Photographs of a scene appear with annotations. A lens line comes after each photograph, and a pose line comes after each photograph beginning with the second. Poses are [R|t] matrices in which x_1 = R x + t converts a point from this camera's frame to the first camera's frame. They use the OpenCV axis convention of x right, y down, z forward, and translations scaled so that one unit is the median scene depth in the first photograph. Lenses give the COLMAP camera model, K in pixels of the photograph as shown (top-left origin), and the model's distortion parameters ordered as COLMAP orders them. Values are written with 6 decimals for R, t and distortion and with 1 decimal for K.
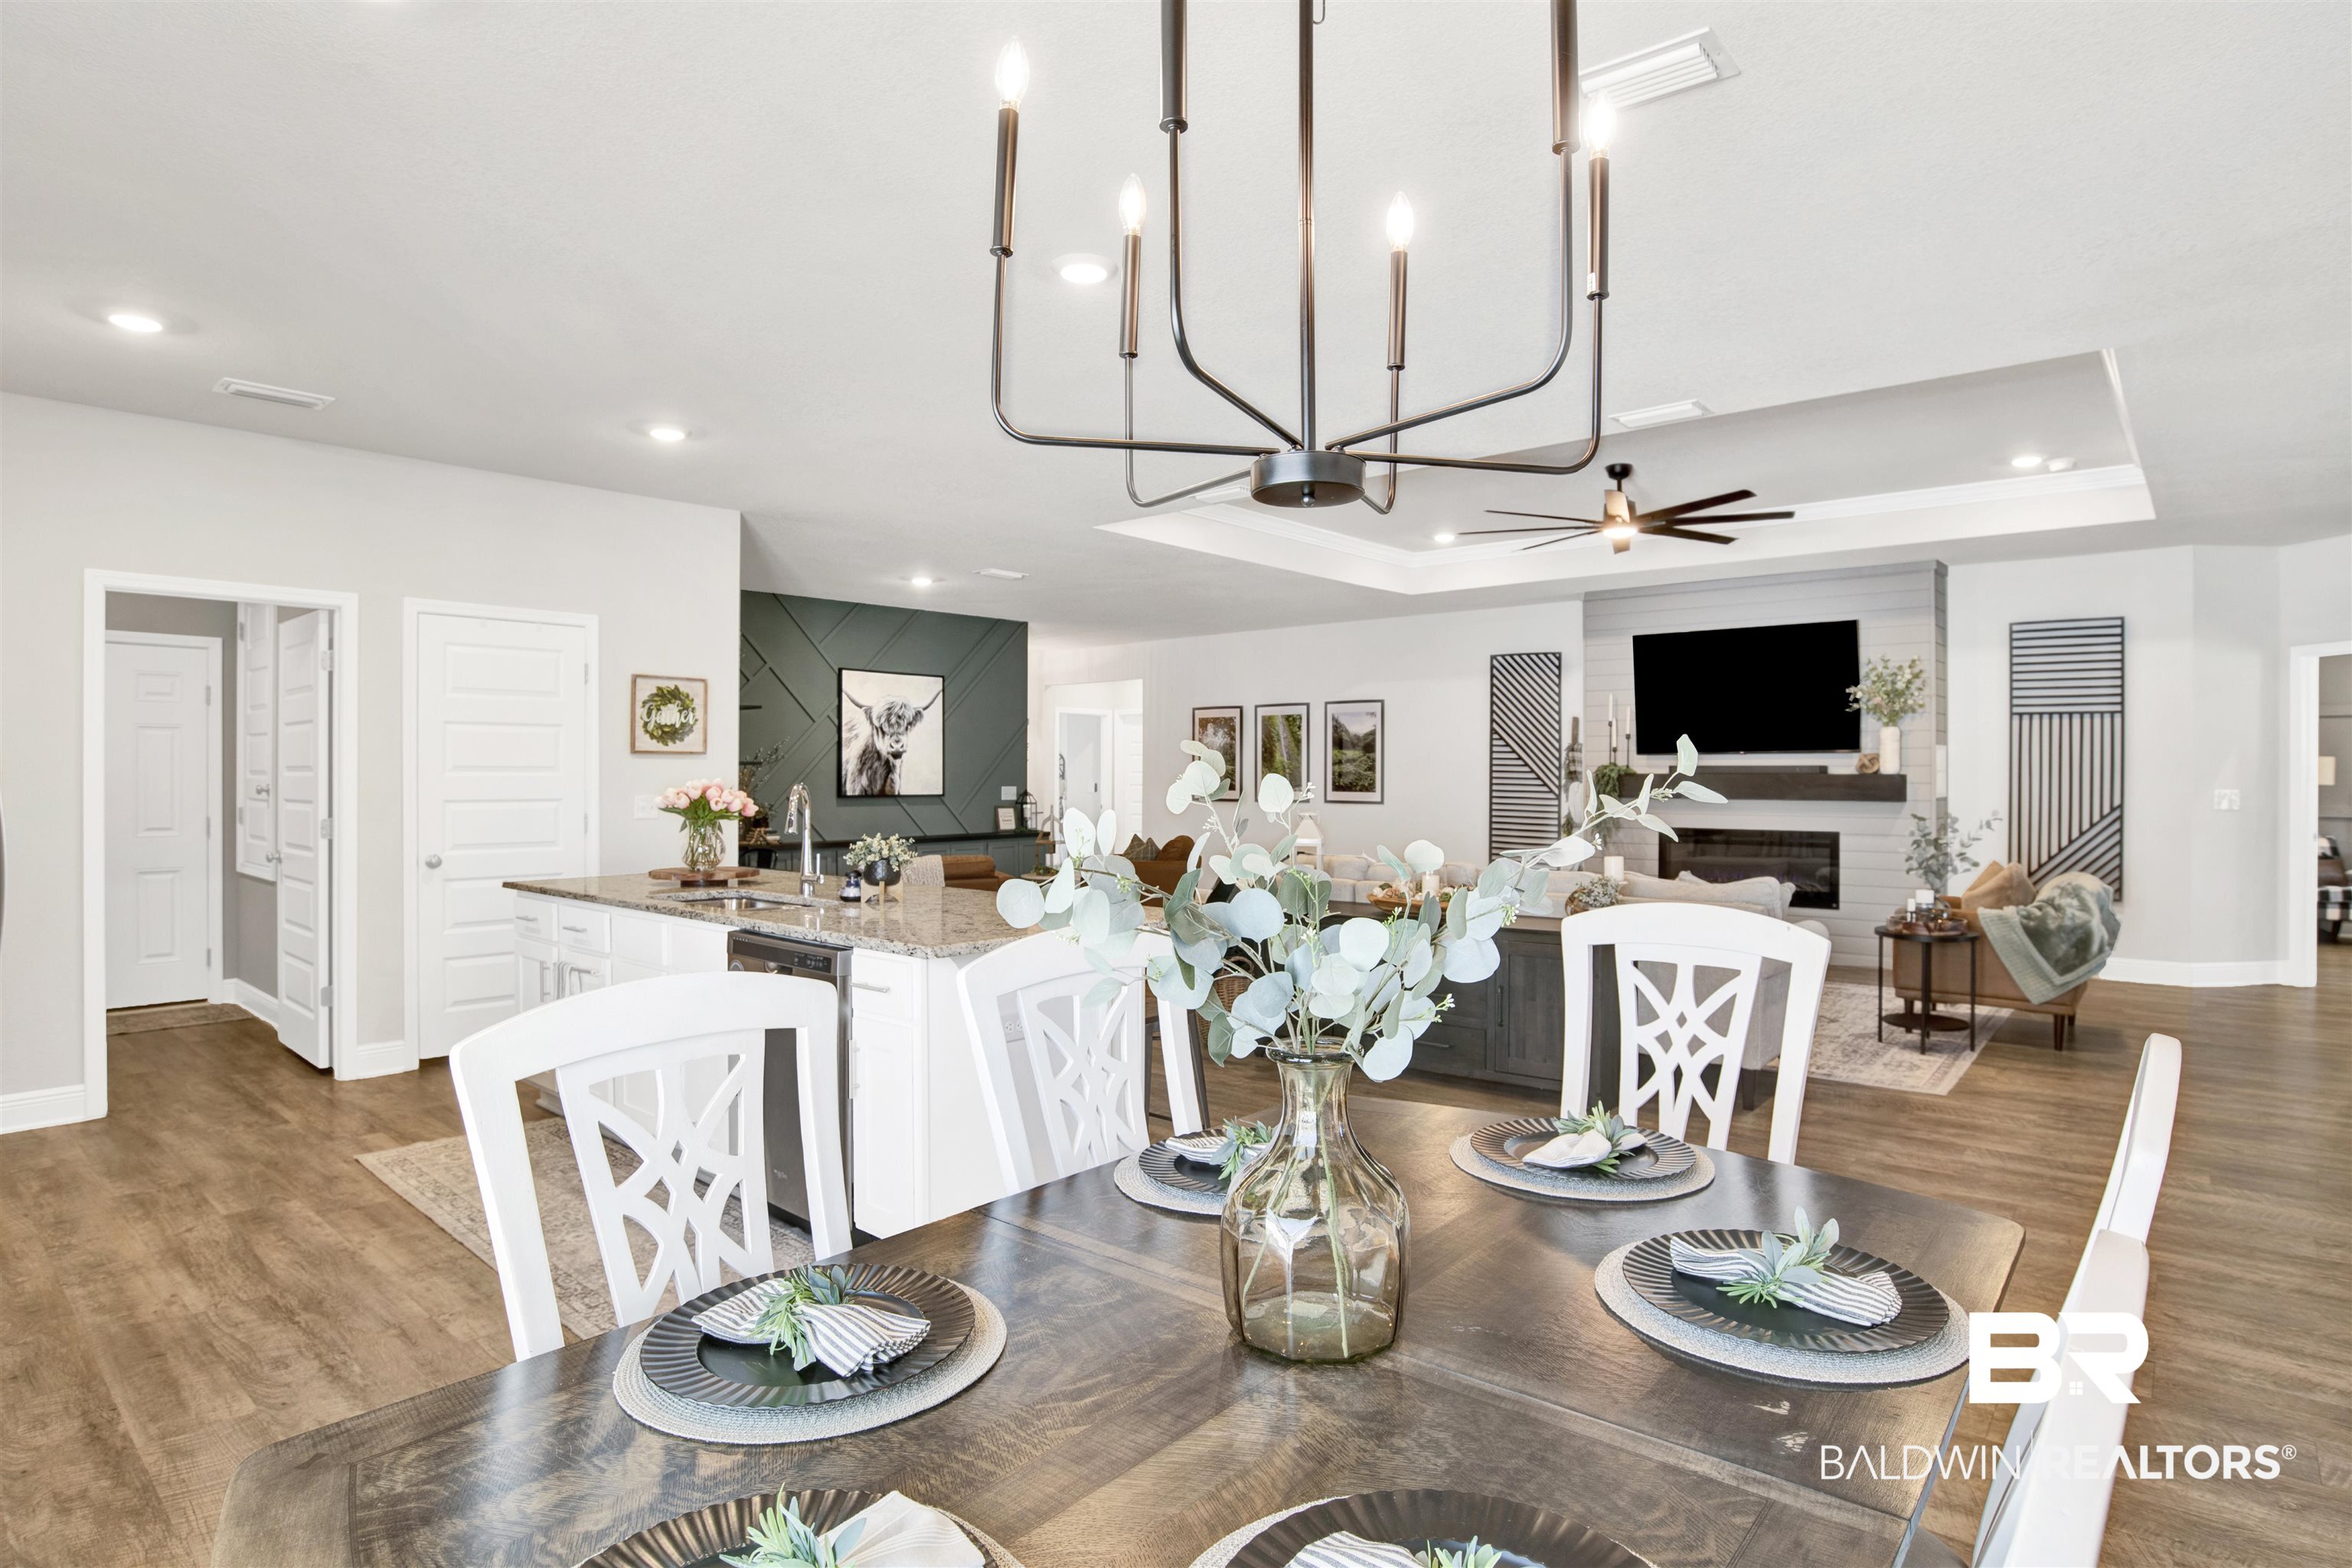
lens RADIAL K [[1218.2, 0, 1176.0], [0, 1218.2, 784.0], [0, 0, 1]] dist [-0.000532, -0.023631]
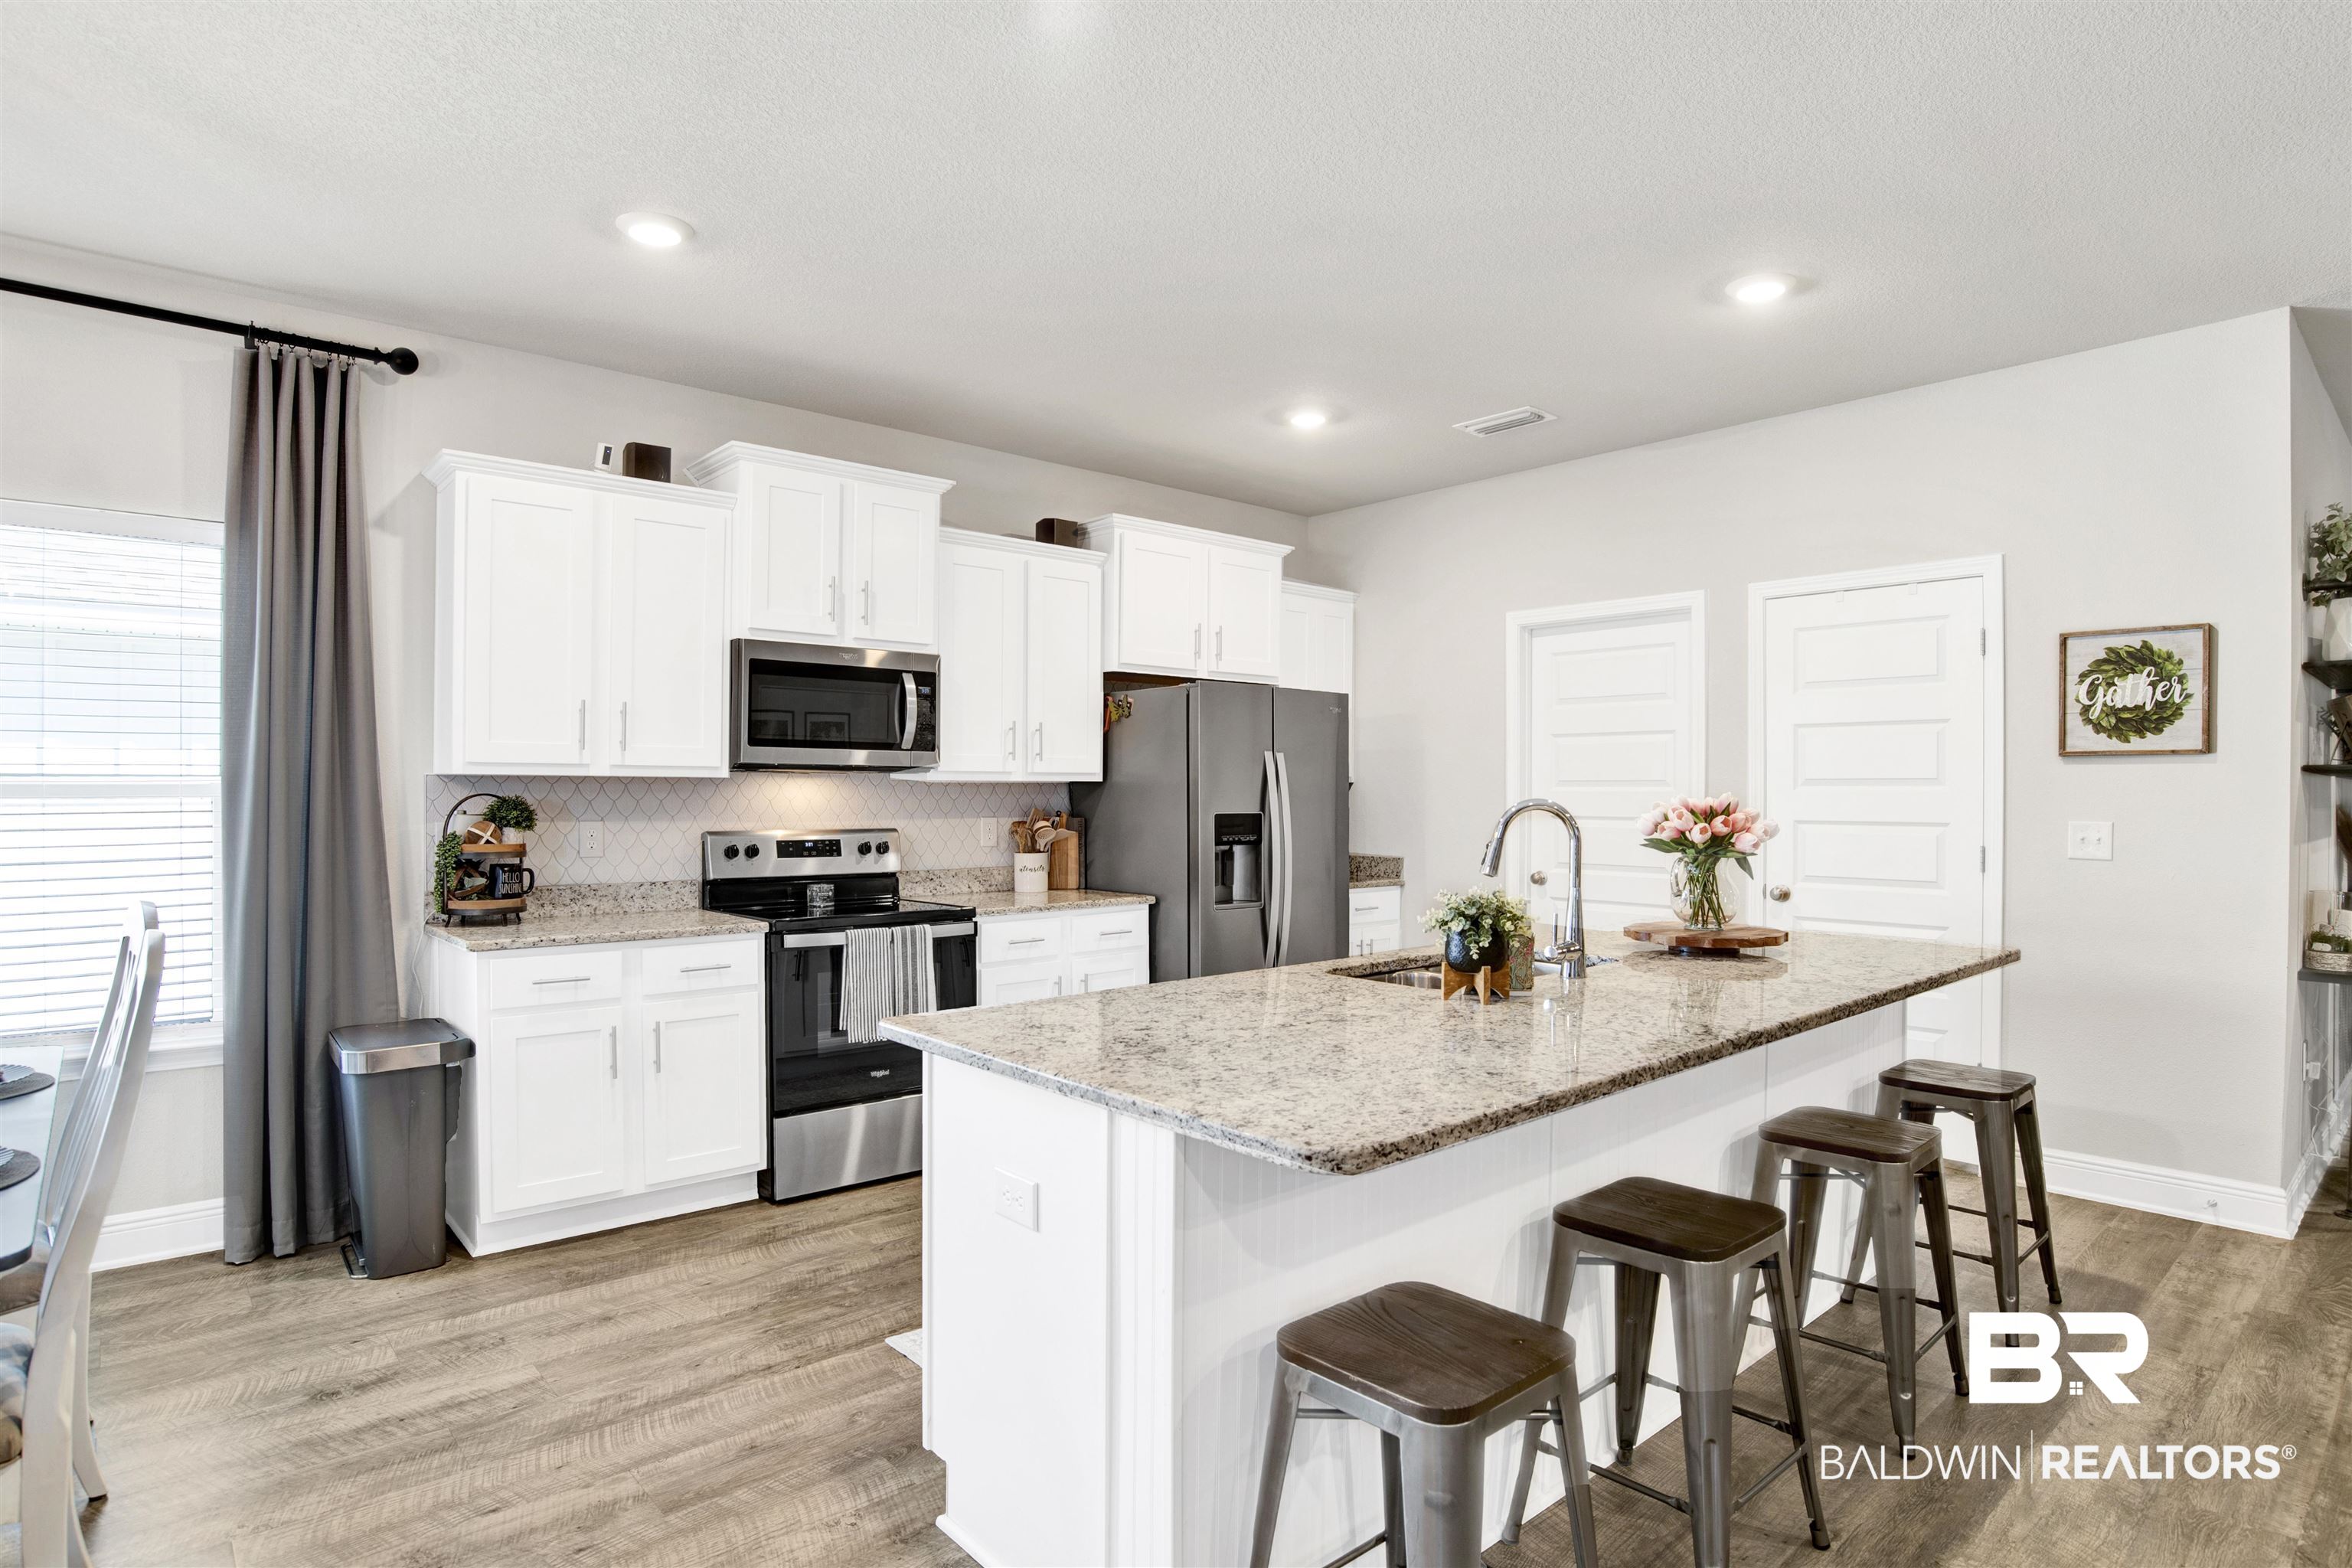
lens RADIAL K [[1218.2, 0, 1176.0], [0, 1218.2, 784.0], [0, 0, 1]] dist [-0.000532, -0.023631]
pose [[-0.105194, -0.009745, -0.994404, 0.233501], [-0.017852, 0.999809, -0.007909, 0.002671], [0.994291, 0.016921, -0.105348, 0.597775]]
